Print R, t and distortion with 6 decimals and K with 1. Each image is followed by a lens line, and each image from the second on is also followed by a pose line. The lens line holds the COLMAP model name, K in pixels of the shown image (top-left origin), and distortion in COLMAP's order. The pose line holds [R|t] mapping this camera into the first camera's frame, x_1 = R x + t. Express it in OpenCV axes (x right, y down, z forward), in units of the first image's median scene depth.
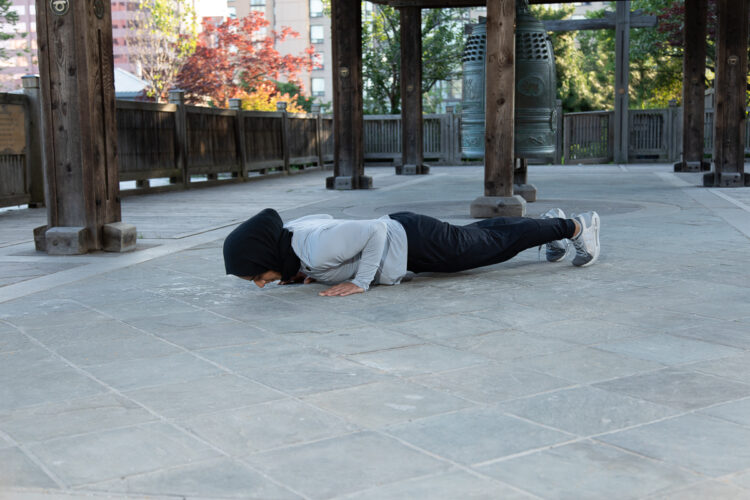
lens RADIAL K [[991.6, 0, 378.1], [0, 991.6, 258.9], [0, 0, 1]] dist [0.031957, 0.000000]
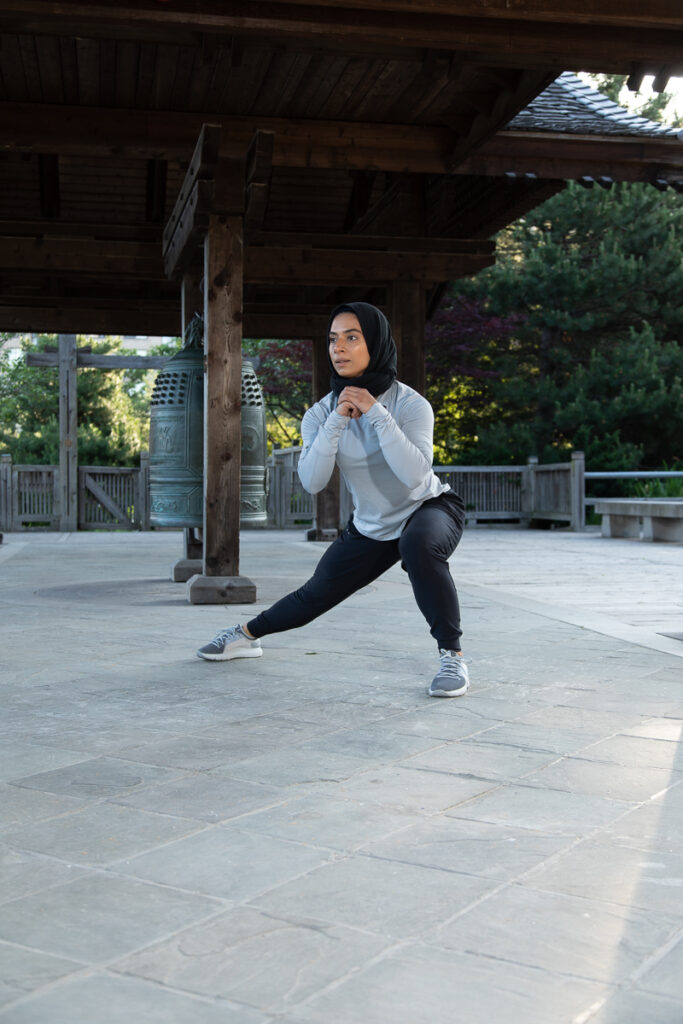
lens RADIAL K [[1226.7, 0, 332.2], [0, 1226.7, 504.5], [0, 0, 1]] dist [0.027897, 0.000000]
pose [[0.922420, 0.008696, 0.386091, -0.125586], [0.035390, 0.993636, -0.106931, -0.008907], [-0.384564, 0.112299, 0.916242, 0.051040]]
